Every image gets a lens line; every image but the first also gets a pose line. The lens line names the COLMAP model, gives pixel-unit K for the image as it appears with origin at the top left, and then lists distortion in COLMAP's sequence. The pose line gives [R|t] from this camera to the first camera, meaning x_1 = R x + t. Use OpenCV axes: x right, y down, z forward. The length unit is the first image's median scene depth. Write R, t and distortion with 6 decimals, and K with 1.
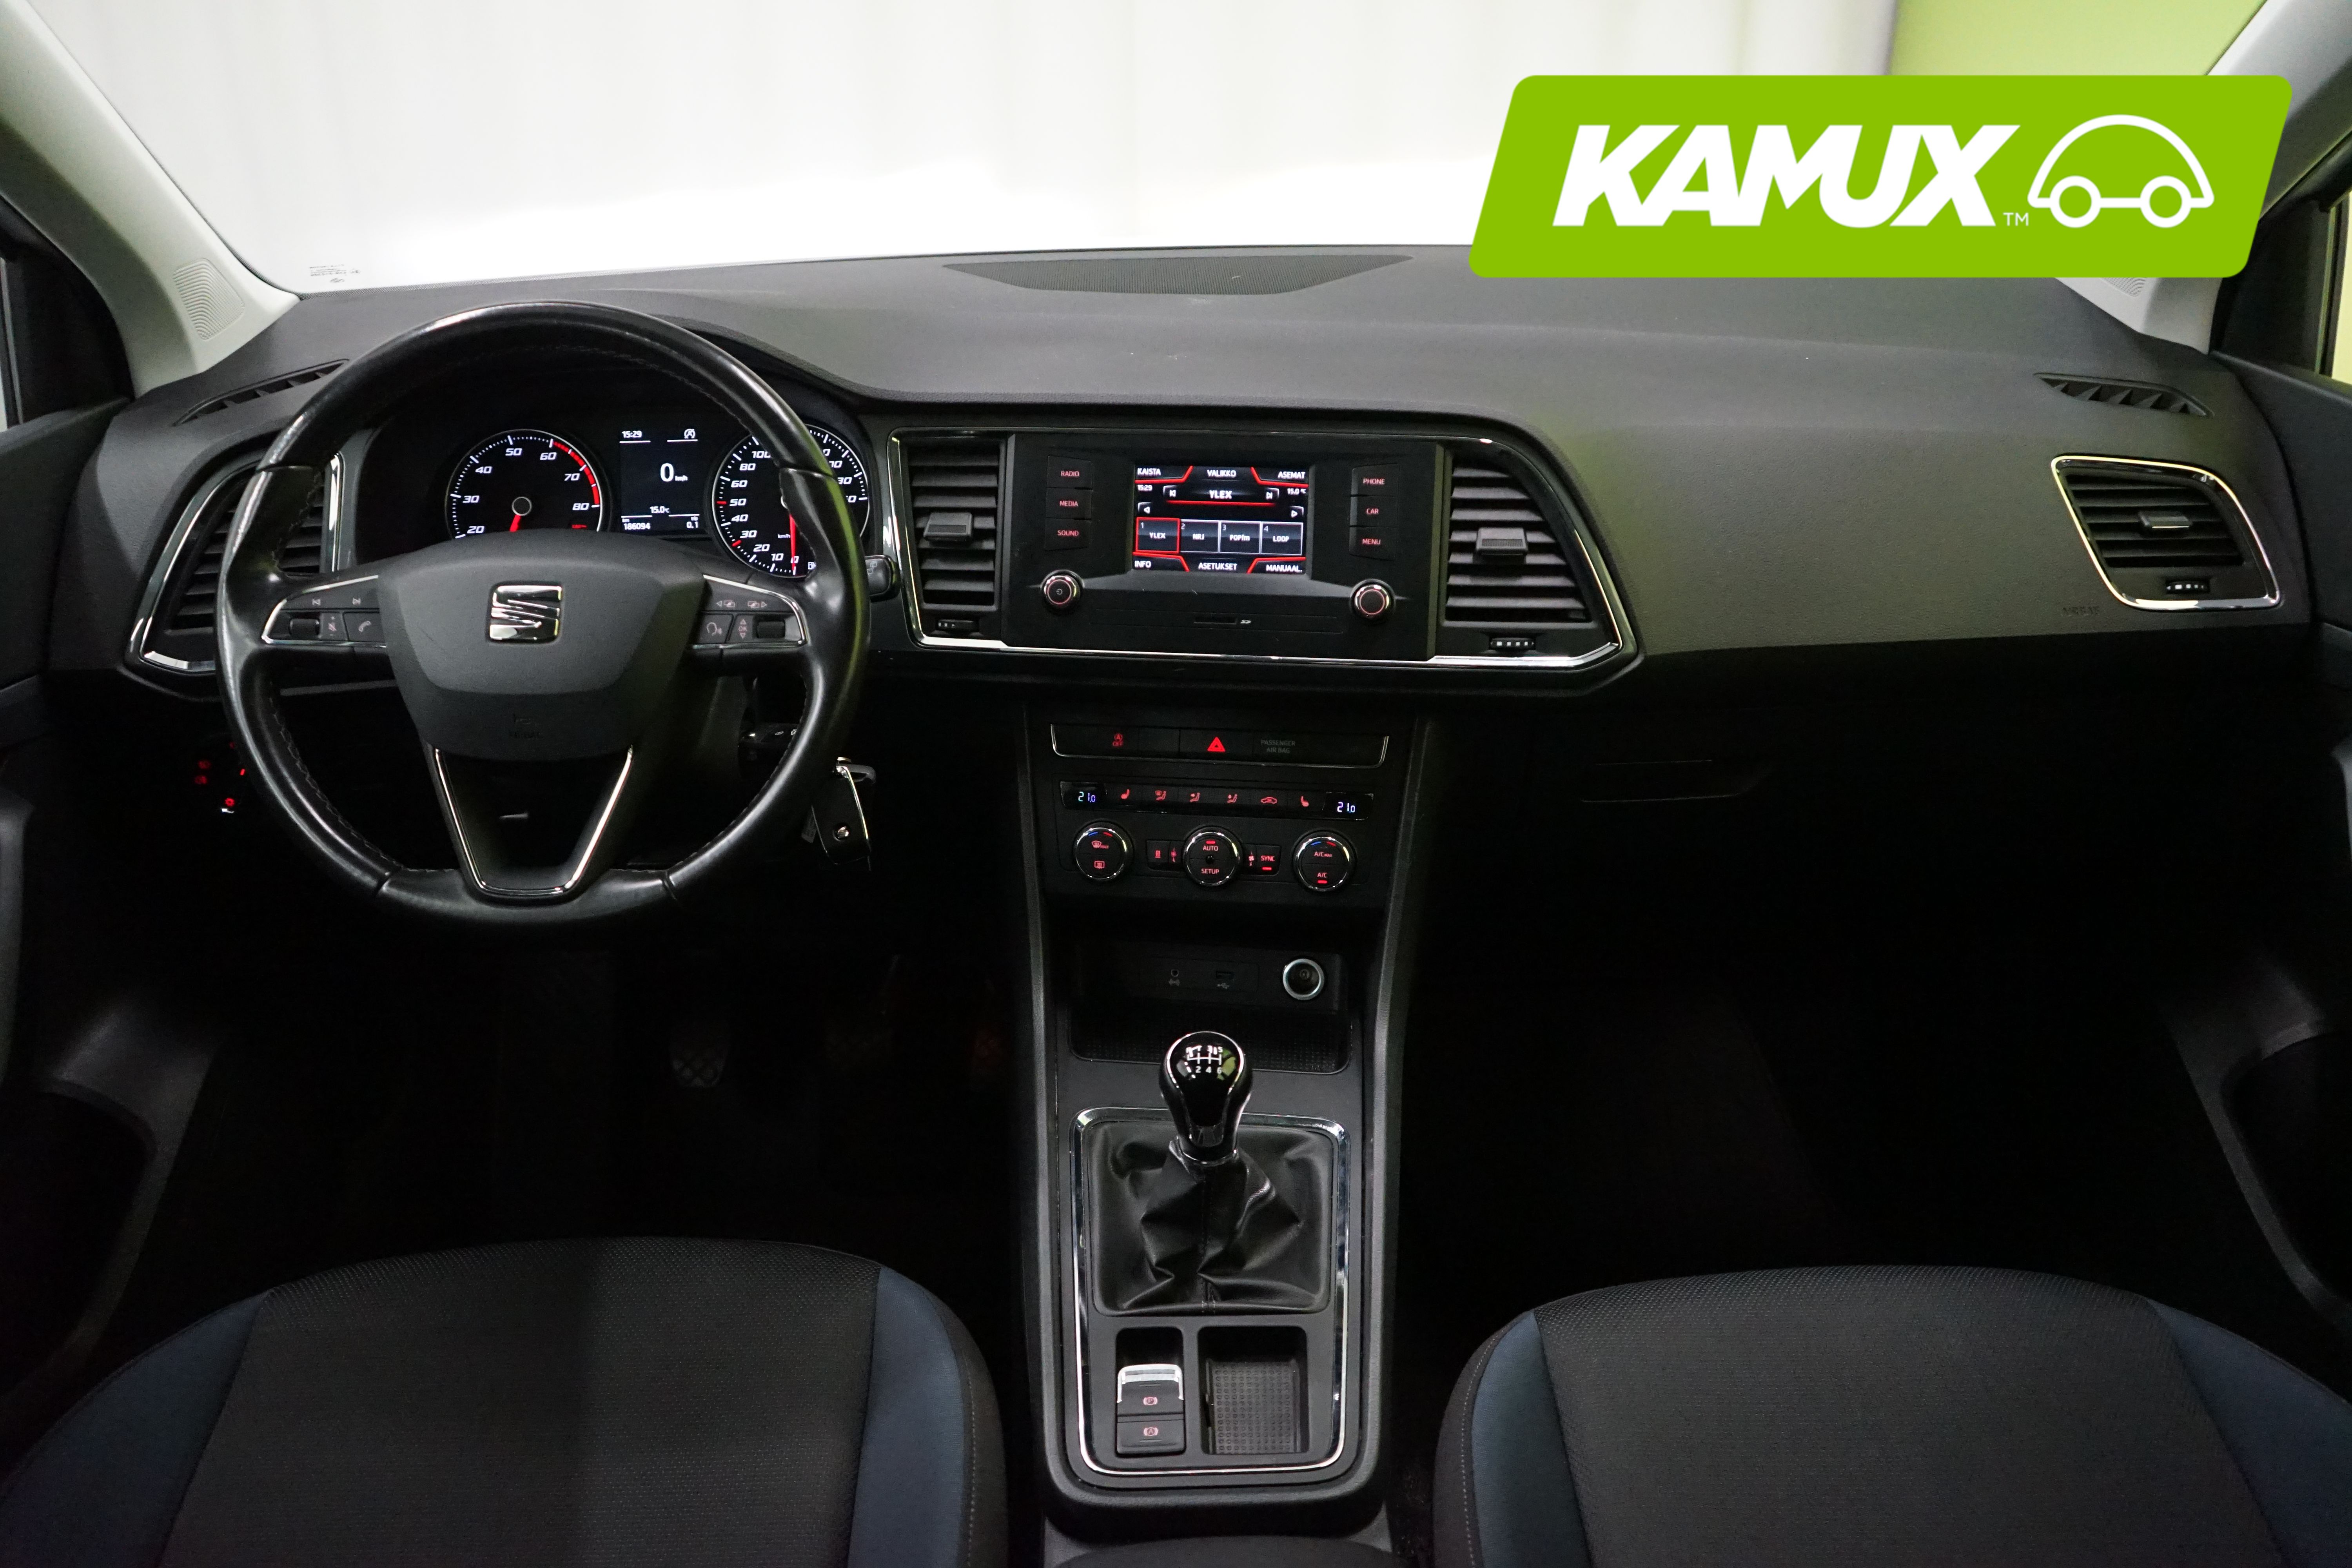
lens RADIAL K [[1820.0, 0, 1177.5], [0, 1820.0, 792.3], [0, 0, 1]] dist [-0.009302, 0.004492]
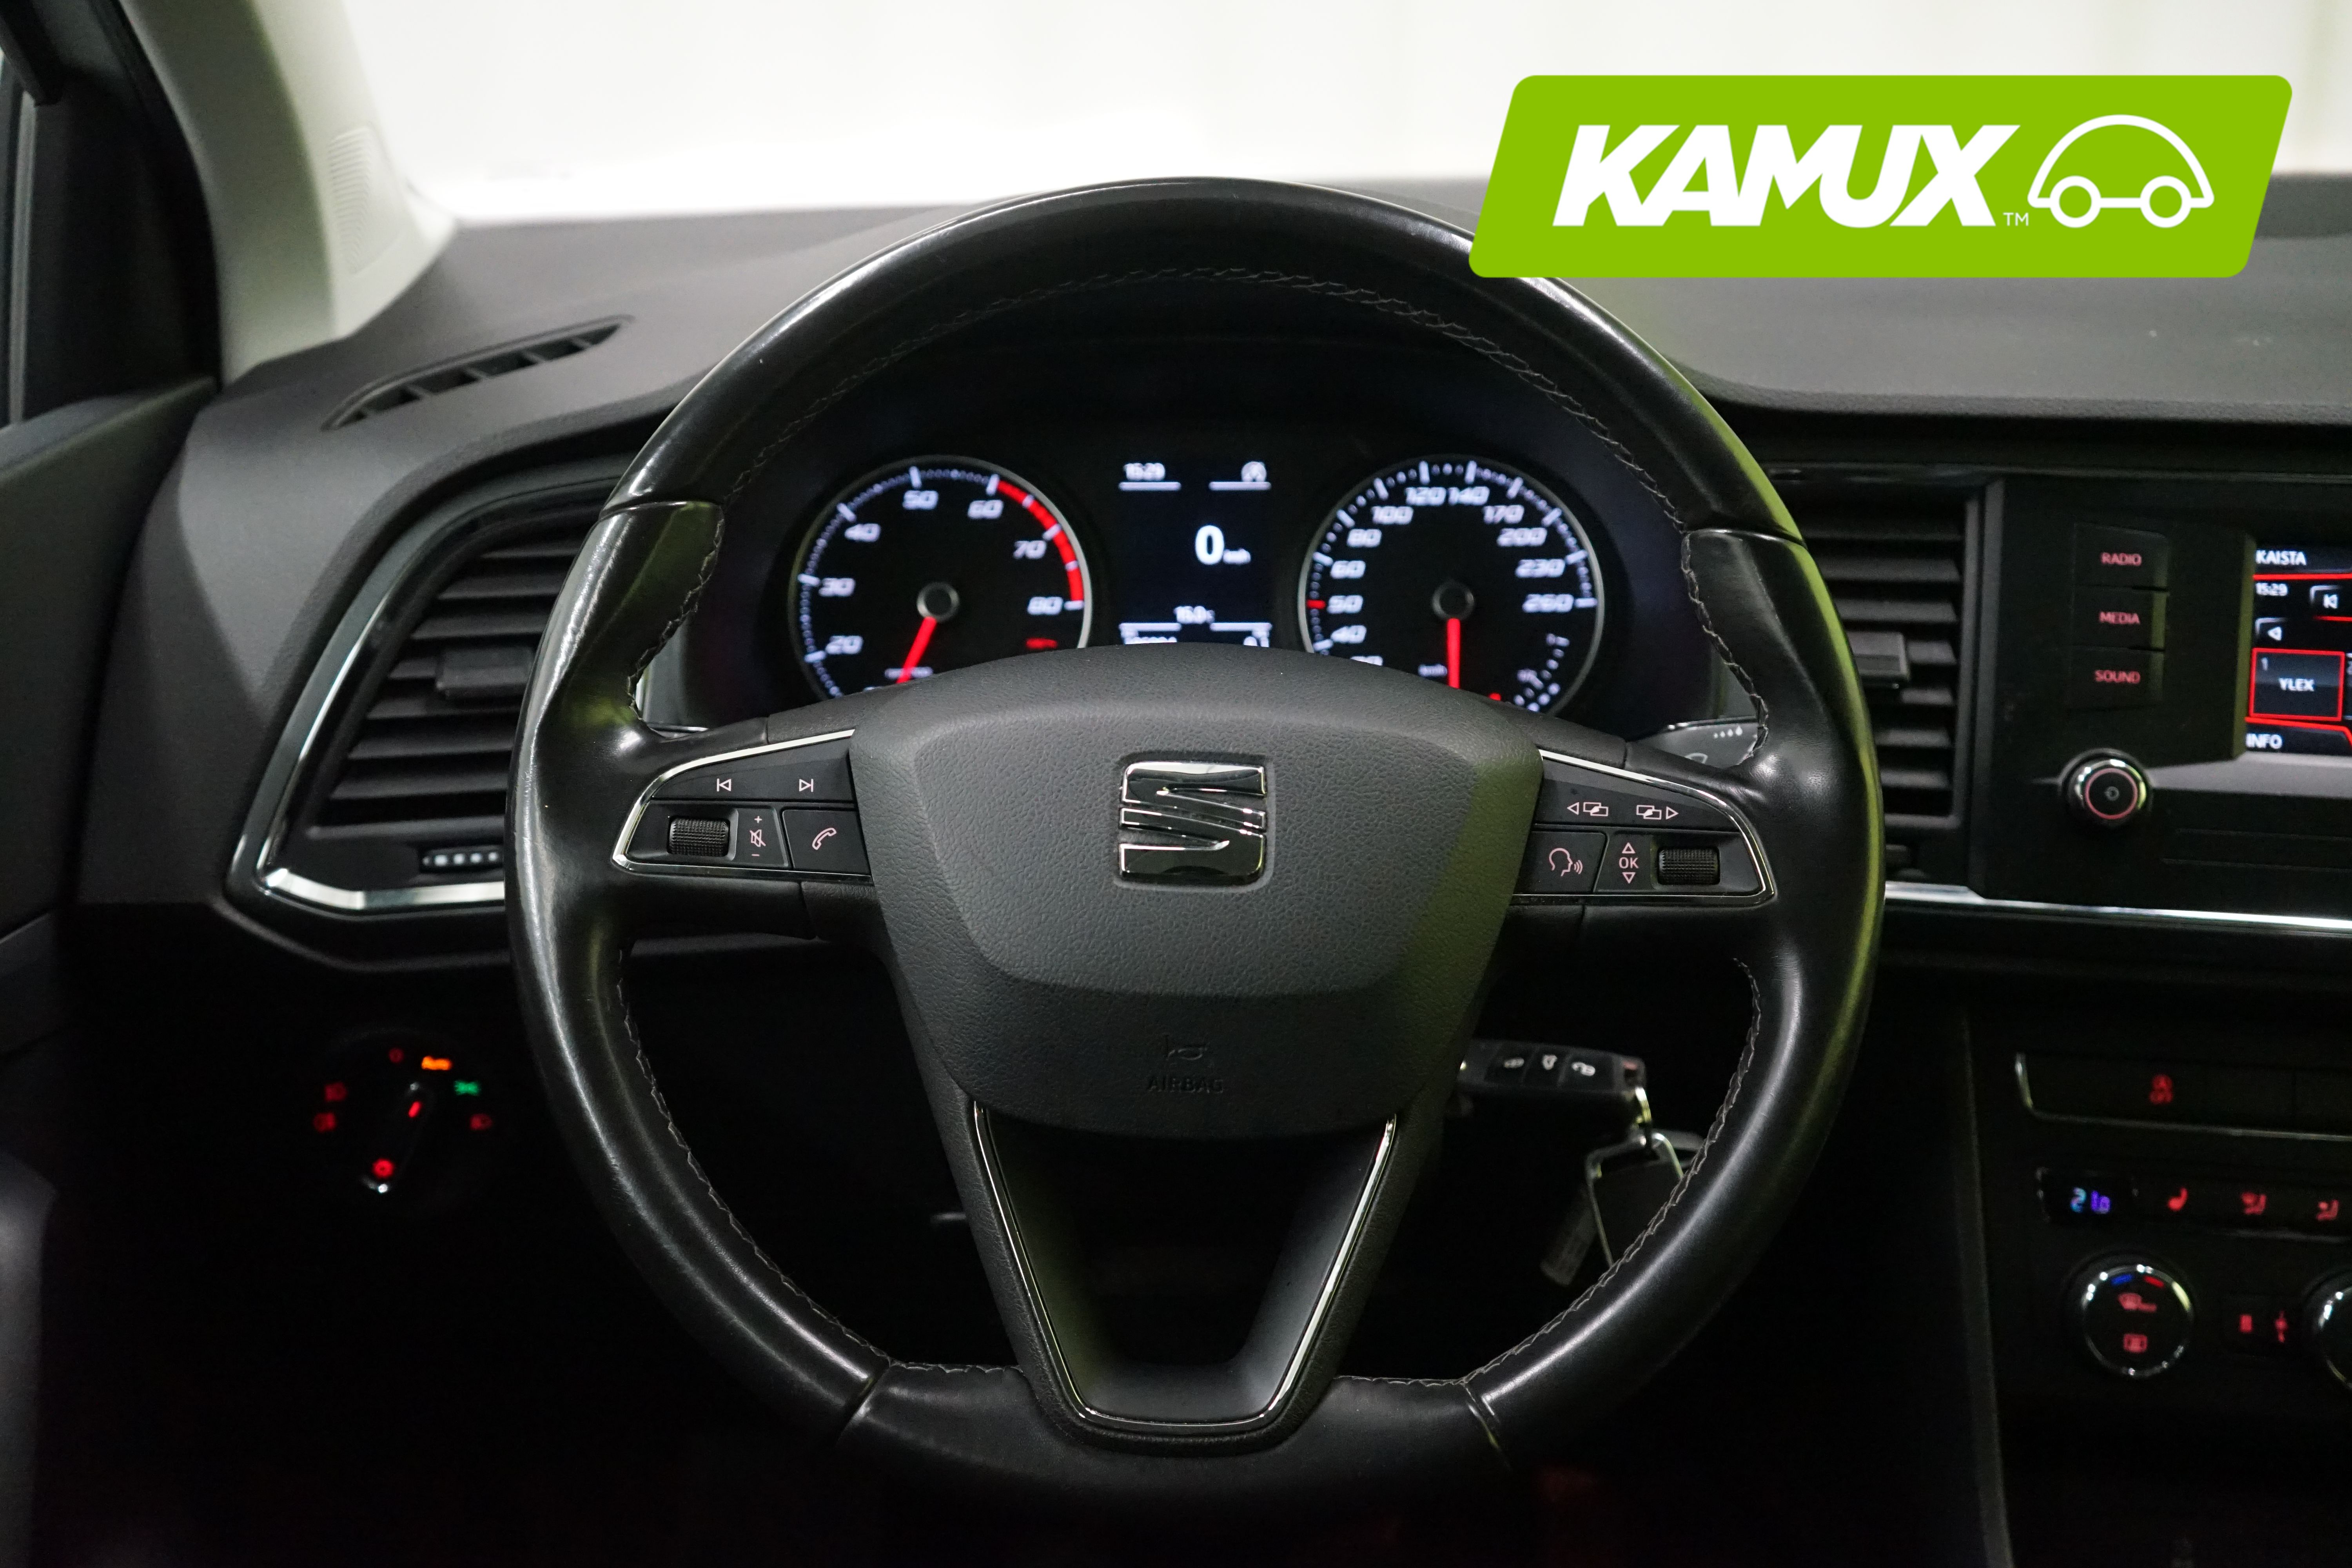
lens RADIAL K [[2602.4, 0, 1175.6], [0, 2602.4, 778.8], [0, 0, 1]] dist [0.006095, 0.000000]
pose [[0.999510, 0.022567, -0.021670, -0.300024], [-0.024669, 0.994456, -0.102216, -0.034932], [0.019243, 0.102700, 0.994526, 0.285947]]
